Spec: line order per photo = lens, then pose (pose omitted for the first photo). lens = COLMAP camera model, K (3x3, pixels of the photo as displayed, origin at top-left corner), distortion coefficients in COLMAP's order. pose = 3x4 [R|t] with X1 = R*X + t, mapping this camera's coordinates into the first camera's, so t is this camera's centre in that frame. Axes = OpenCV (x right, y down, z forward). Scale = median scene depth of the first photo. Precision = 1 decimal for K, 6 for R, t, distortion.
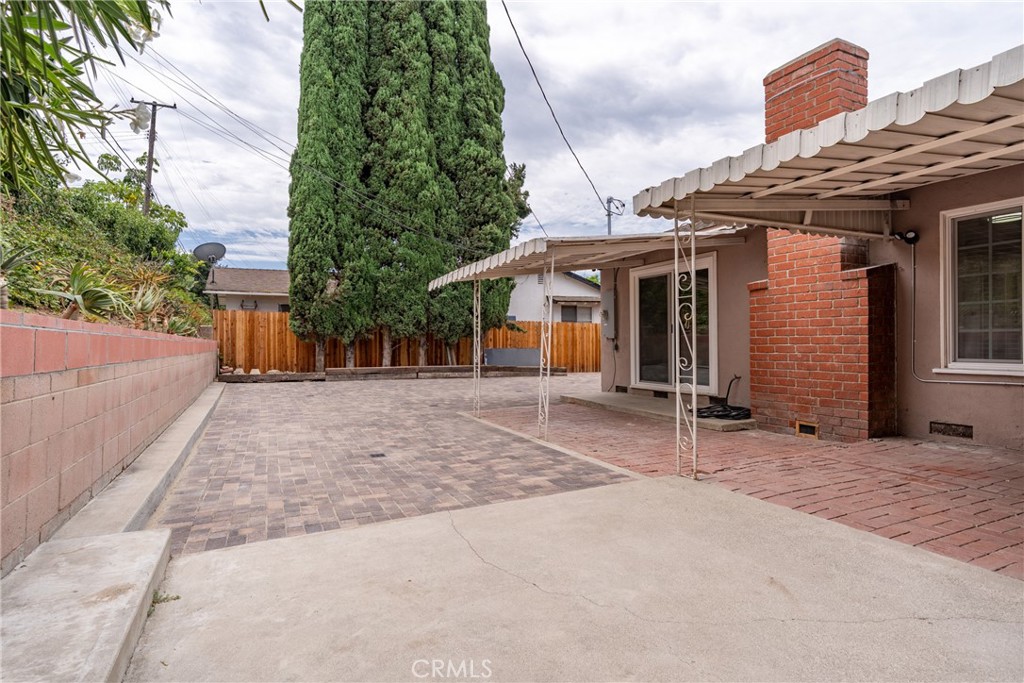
lens RADIAL K [[528.6, 0, 507.6], [0, 528.6, 338.2], [0, 0, 1]] dist [-0.006851, -0.000466]
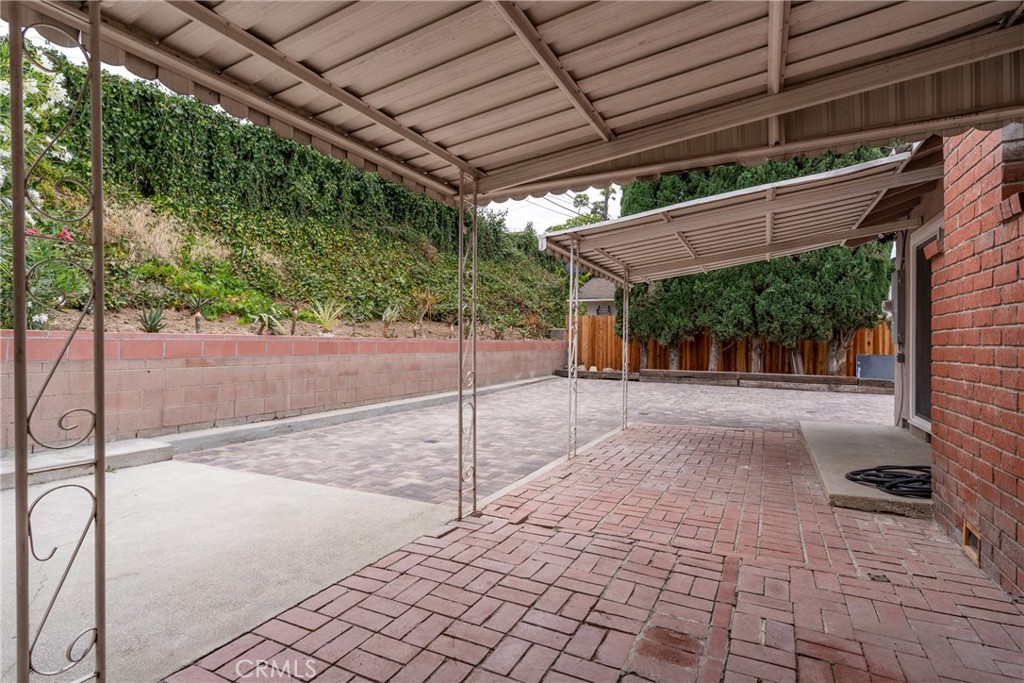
lens RADIAL K [[528.6, 0, 507.6], [0, 528.6, 338.2], [0, 0, 1]] dist [-0.006851, -0.000466]
pose [[0.602935, 0.005142, -0.797774, 0.312518], [-0.004578, 0.999985, 0.002986, -0.005171], [0.797777, 0.001852, 0.602950, 0.165493]]
